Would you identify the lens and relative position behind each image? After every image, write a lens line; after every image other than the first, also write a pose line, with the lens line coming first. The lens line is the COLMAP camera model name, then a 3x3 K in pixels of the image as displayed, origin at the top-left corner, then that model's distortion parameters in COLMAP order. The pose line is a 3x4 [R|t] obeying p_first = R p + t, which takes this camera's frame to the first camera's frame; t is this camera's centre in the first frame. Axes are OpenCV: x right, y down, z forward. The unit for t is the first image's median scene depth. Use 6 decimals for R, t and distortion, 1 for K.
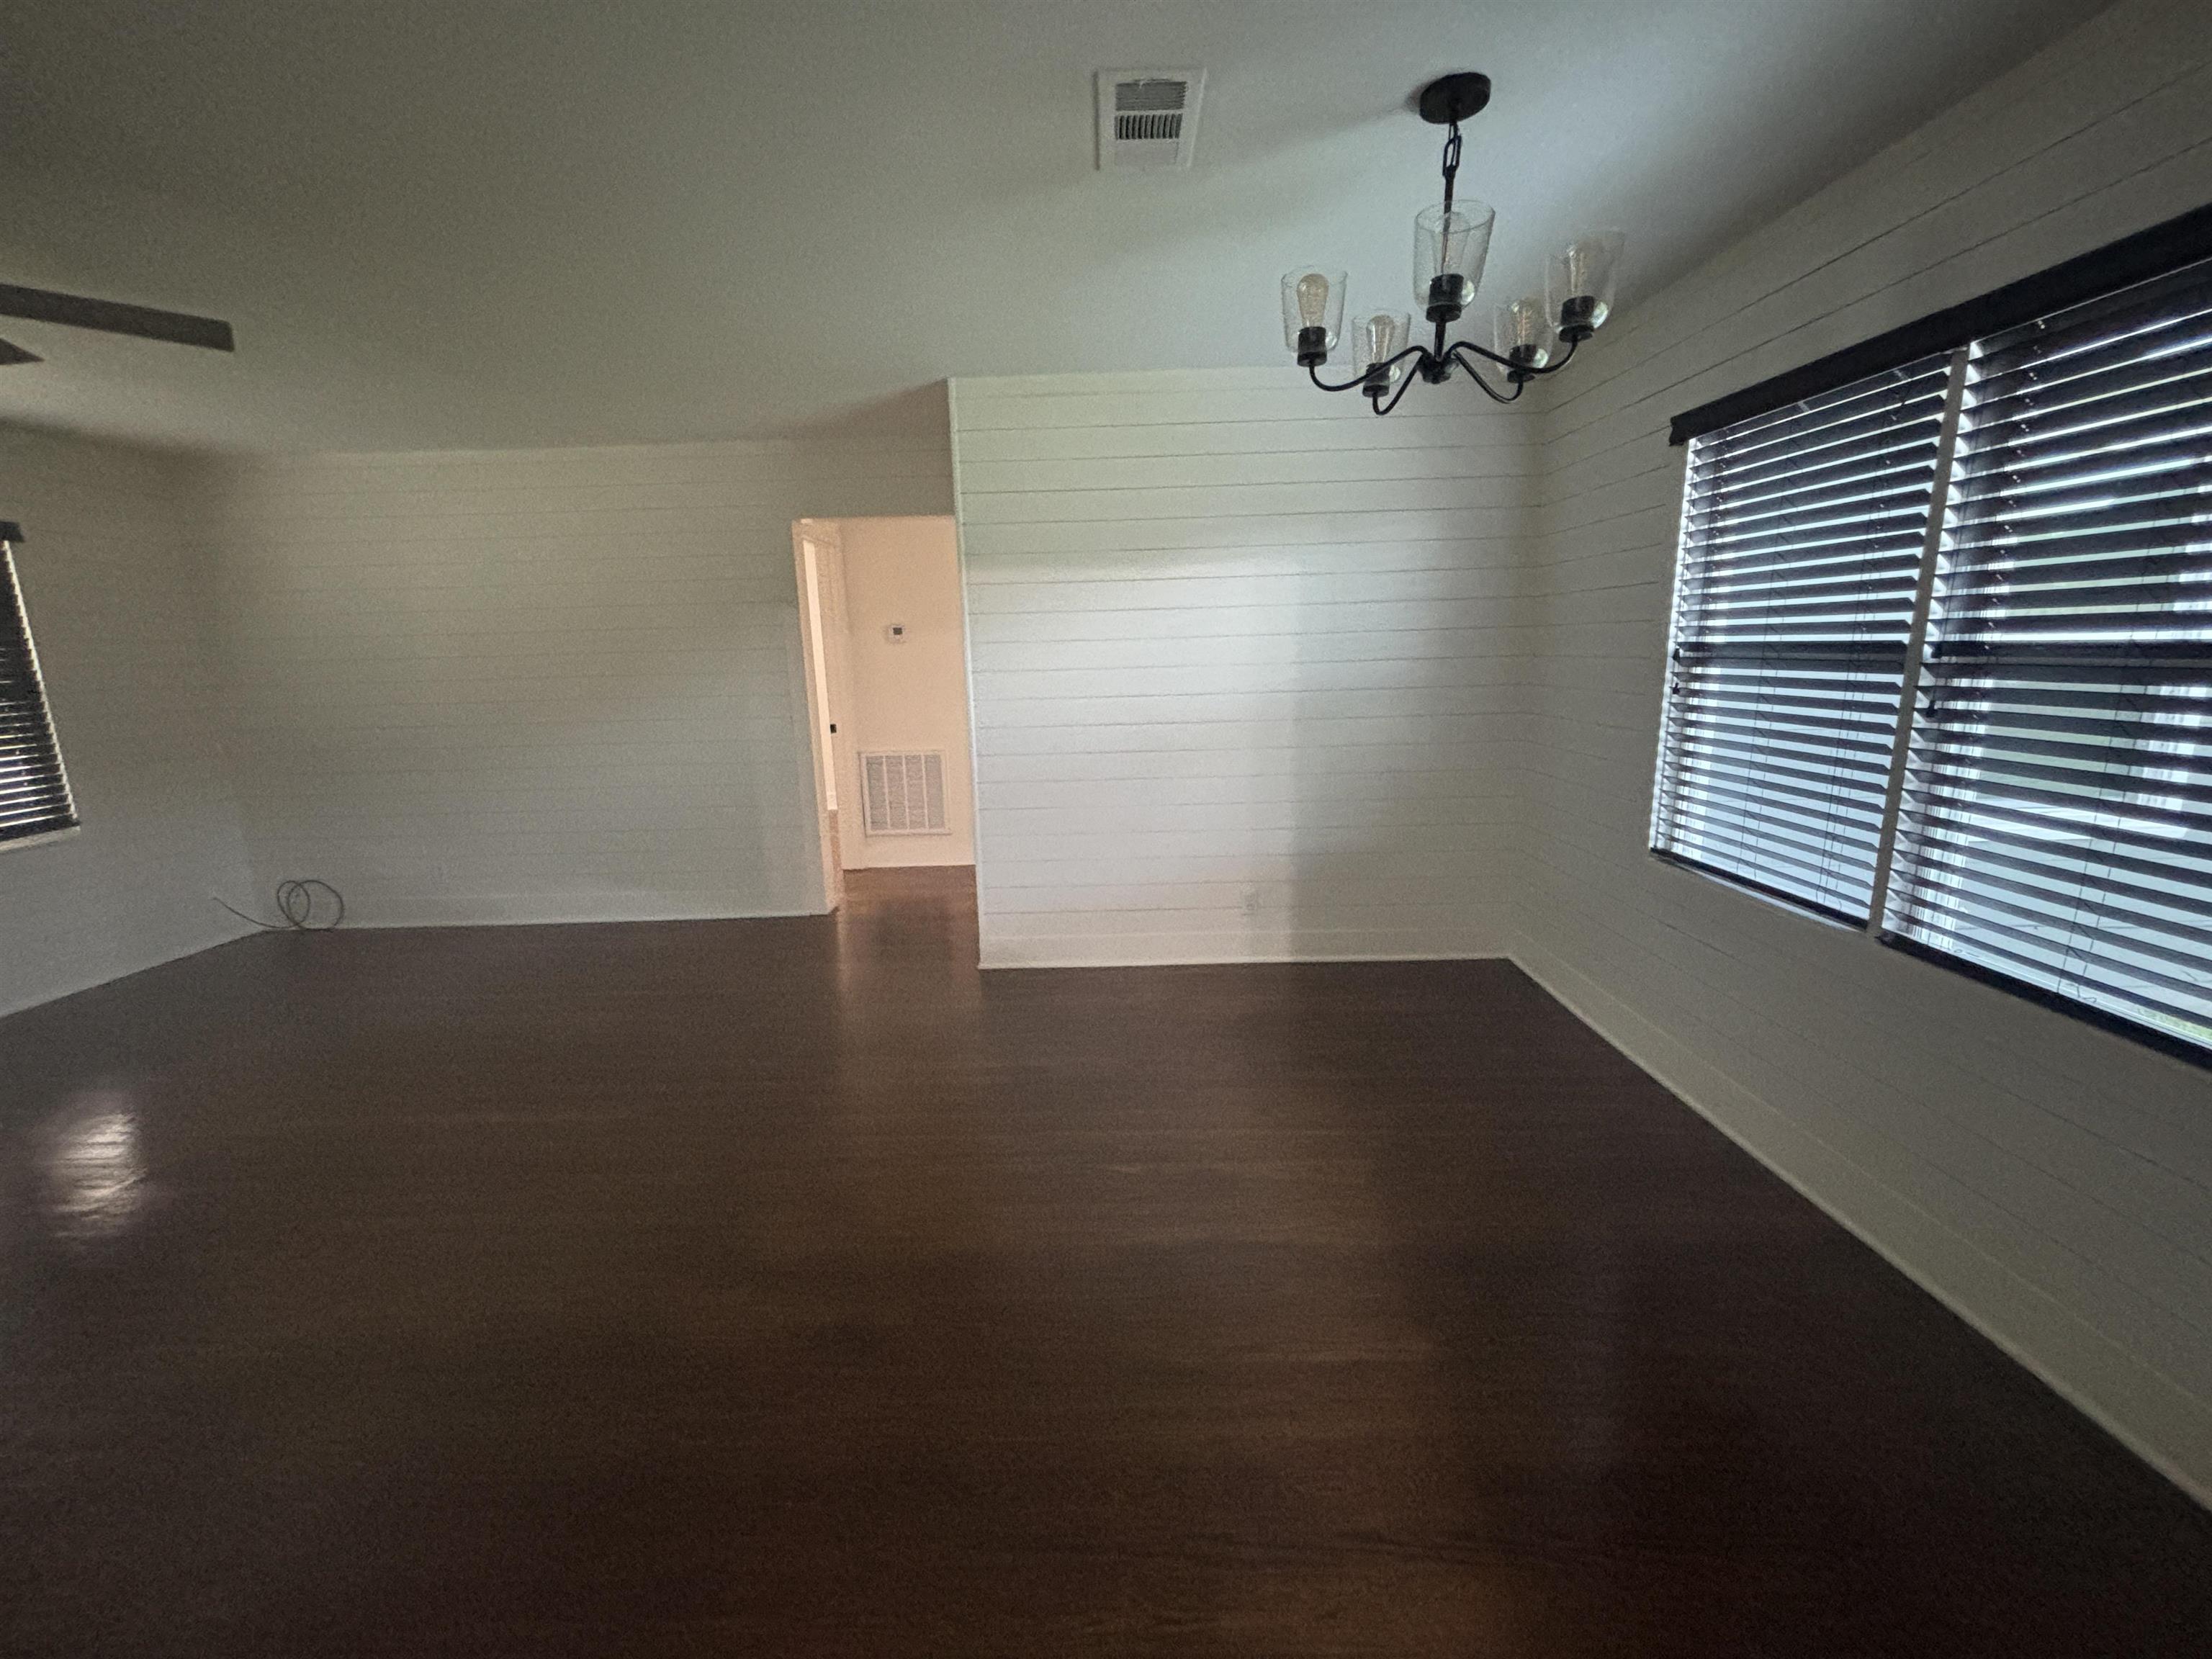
lens RADIAL K [[893.4, 0, 1103.4], [0, 893.4, 823.7], [0, 0, 1]] dist [-0.000145, -0.000423]
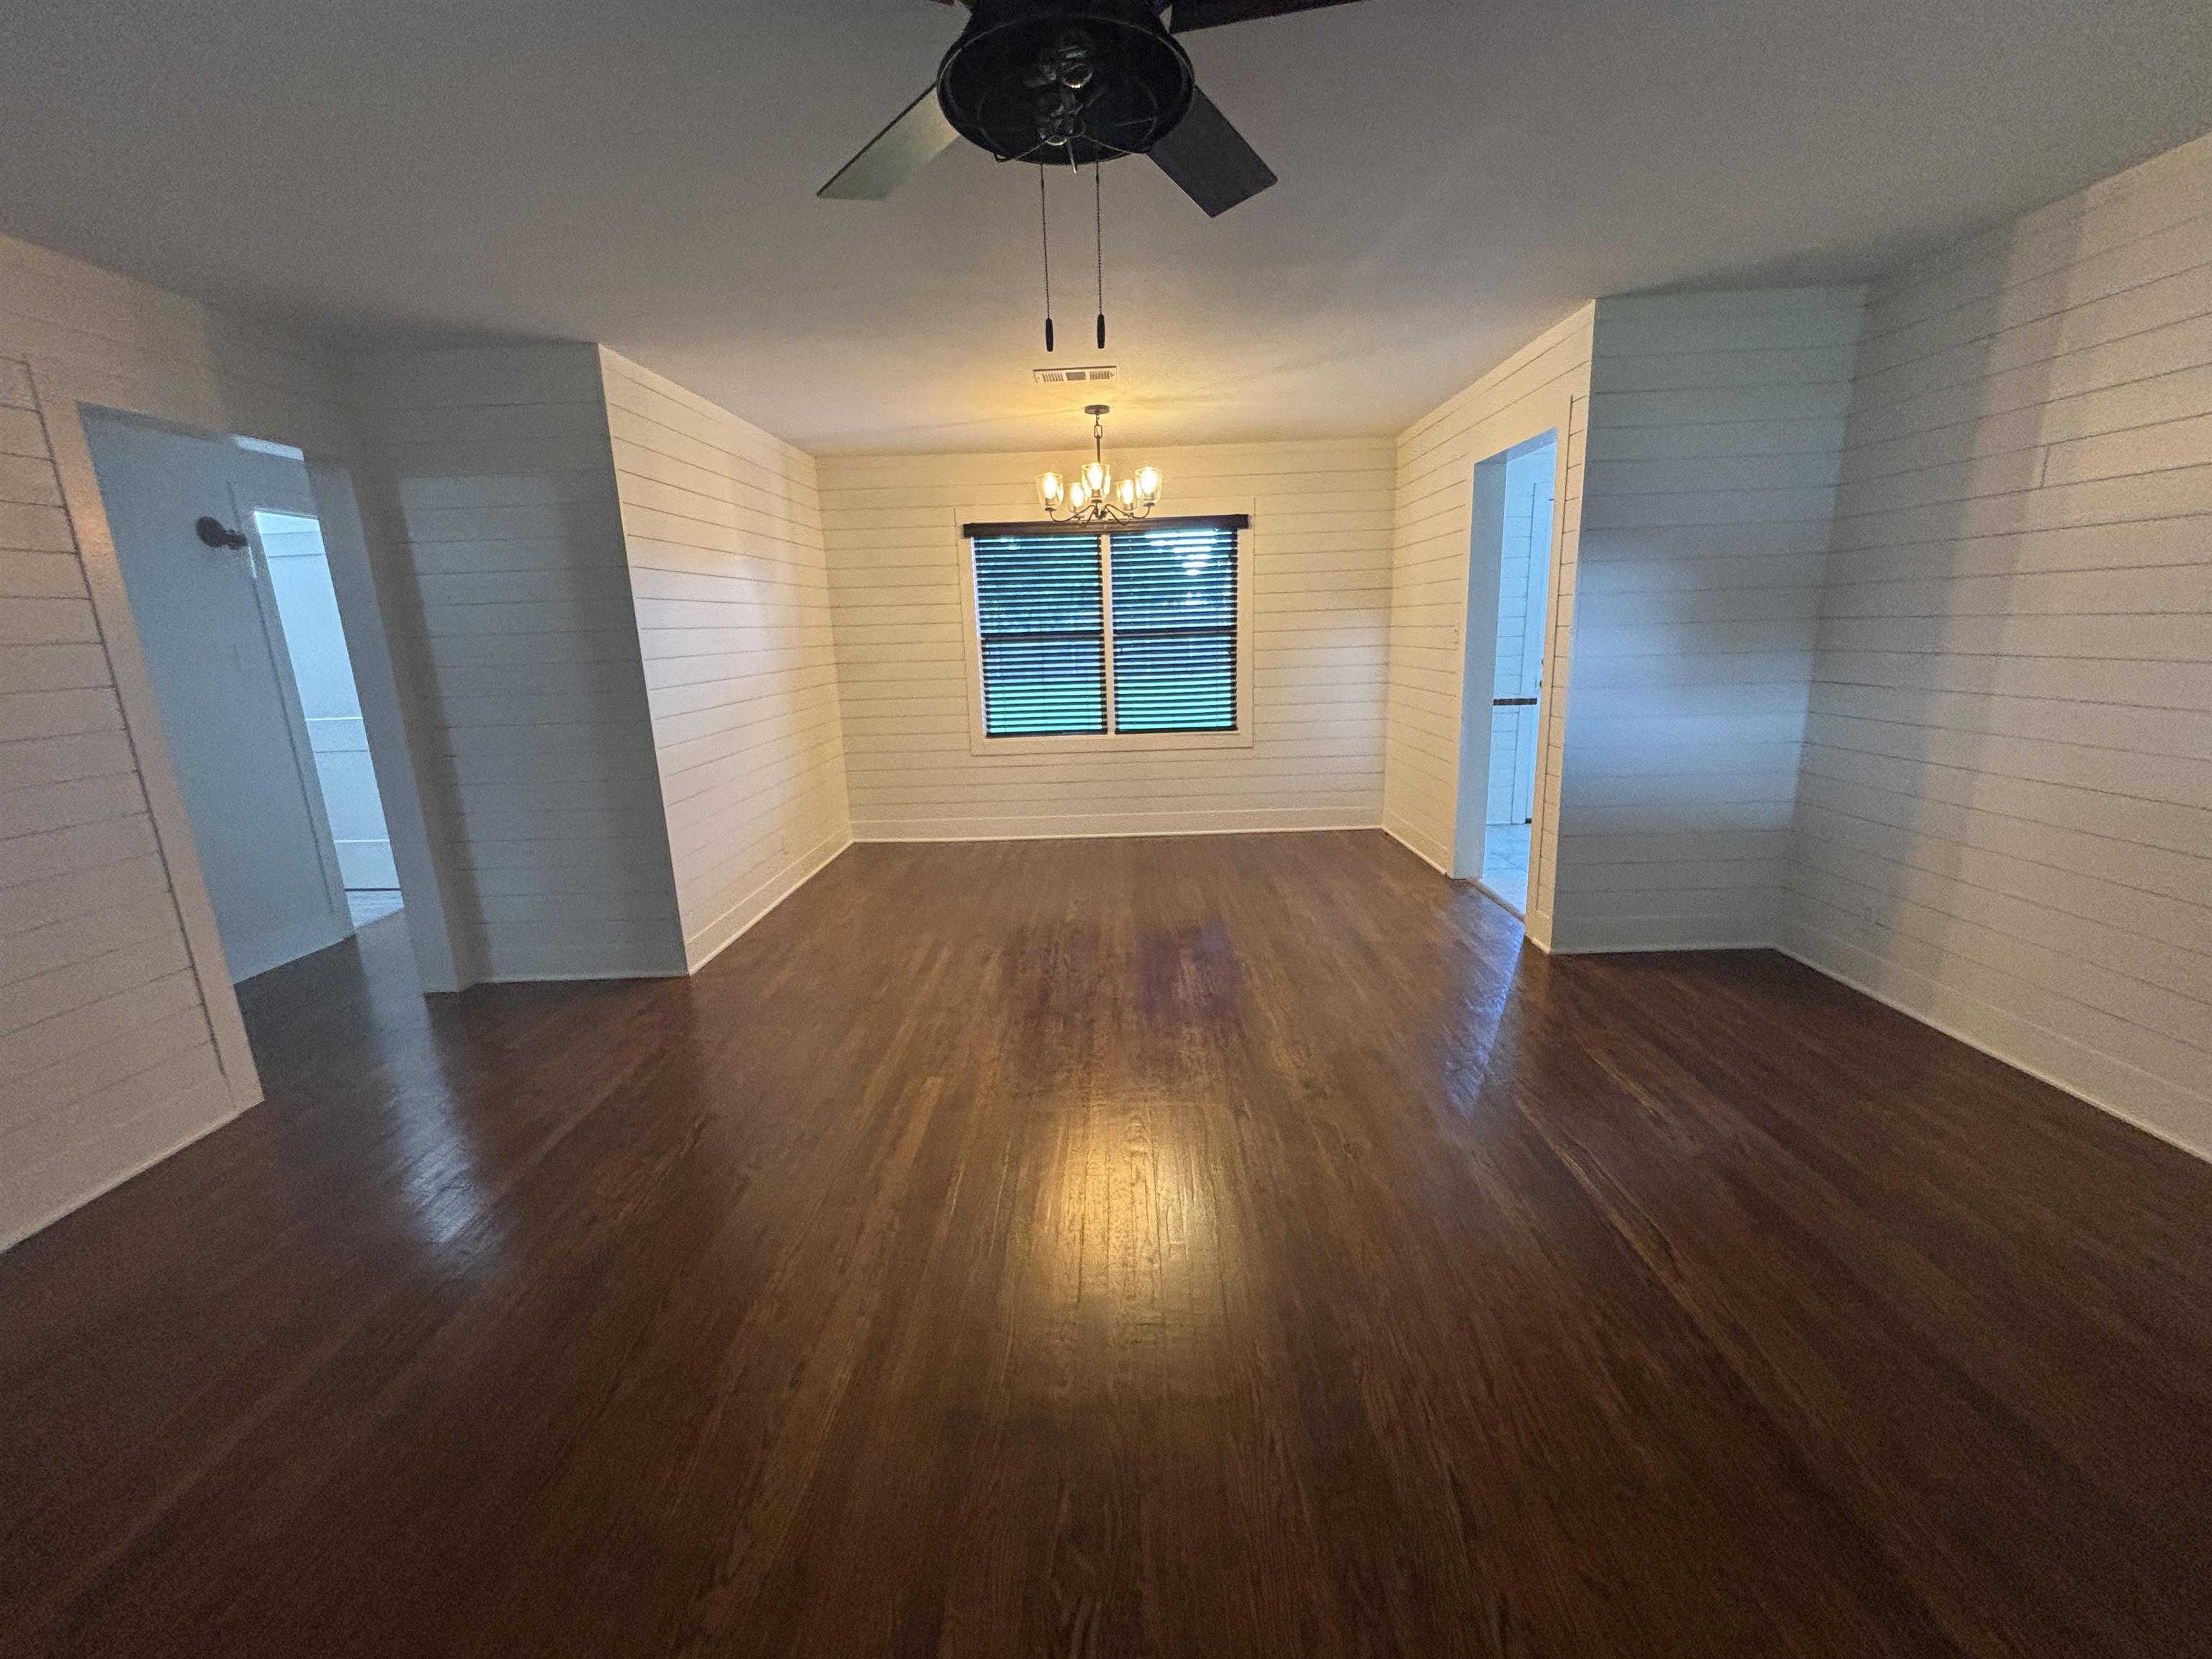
lens RADIAL K [[888.5, 0, 1095.5], [0, 888.5, 832.1], [0, 0, 1]] dist [0.000397, -0.000363]
pose [[0.017704, -0.200342, 0.979566, -1.575289], [0.228602, 0.954579, 0.191100, -0.098037], [-0.973359, 0.220548, 0.062699, 0.746715]]
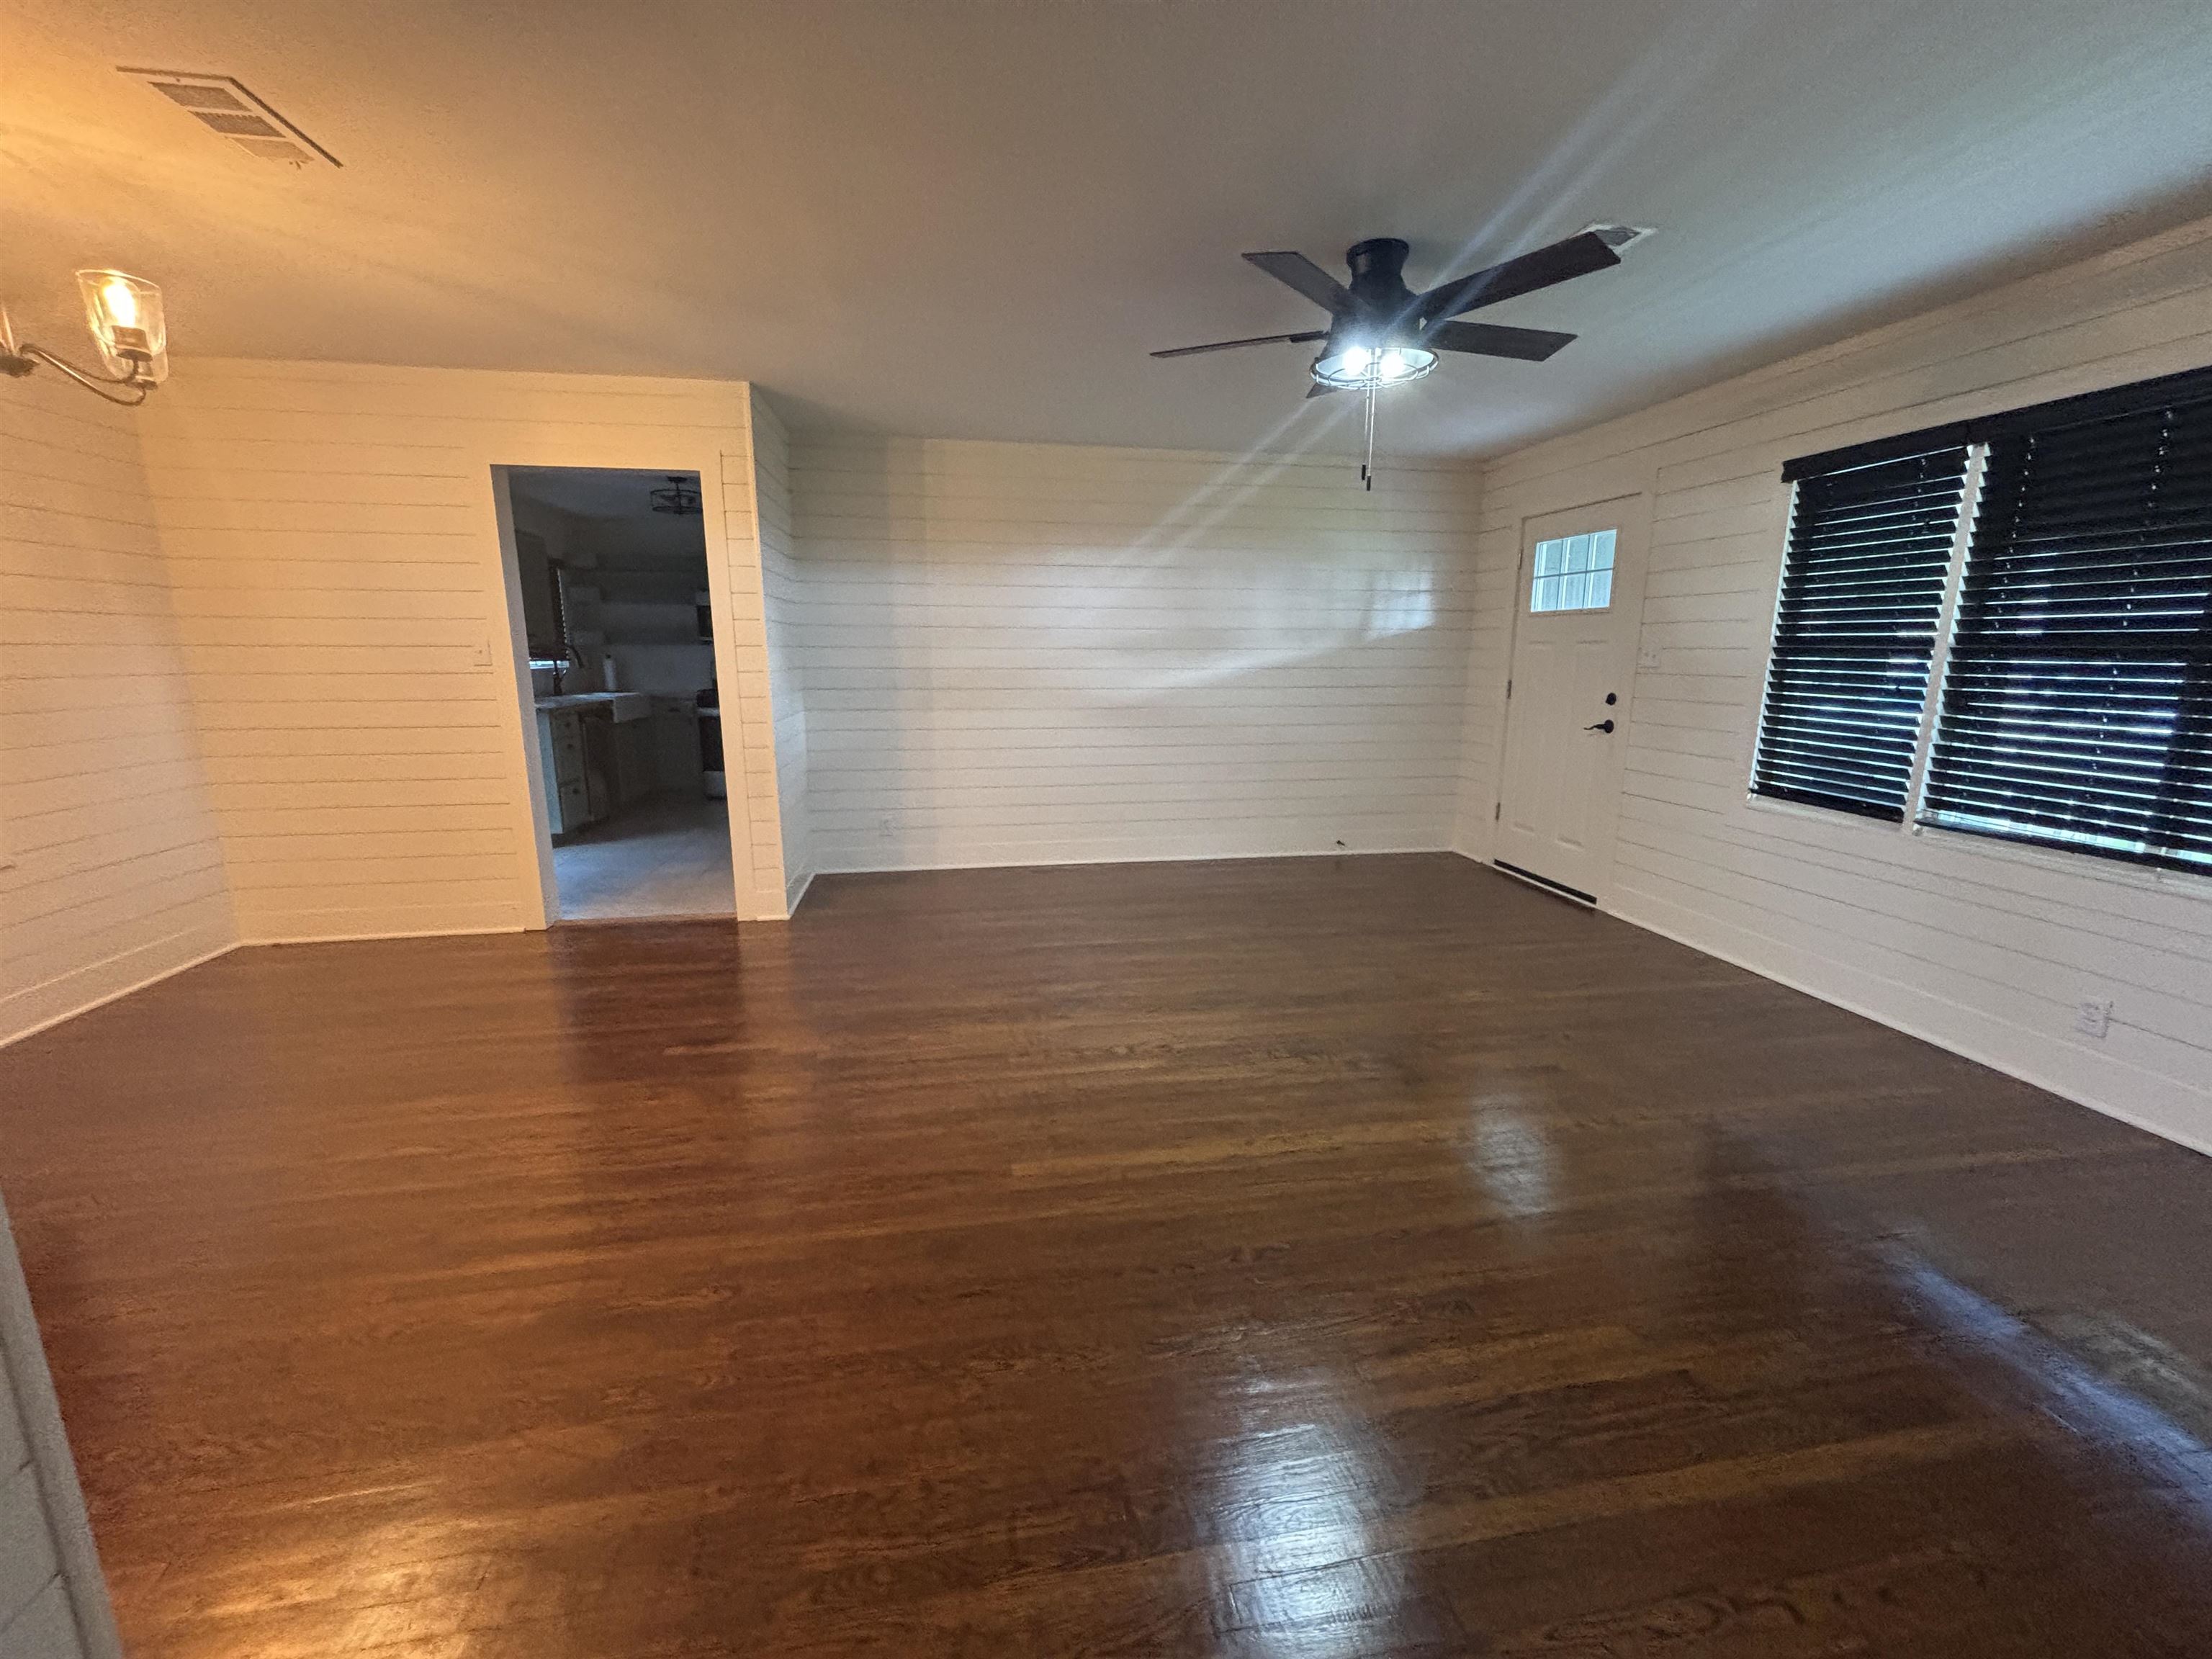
lens RADIAL K [[893.4, 0, 1103.4], [0, 893.4, 823.7], [0, 0, 1]] dist [-0.000145, -0.000423]
pose [[-0.983955, 0.055575, -0.169538, -0.530585], [-0.013103, 0.925174, 0.379318, -0.293274], [0.177933, 0.375453, -0.909601, 1.752817]]
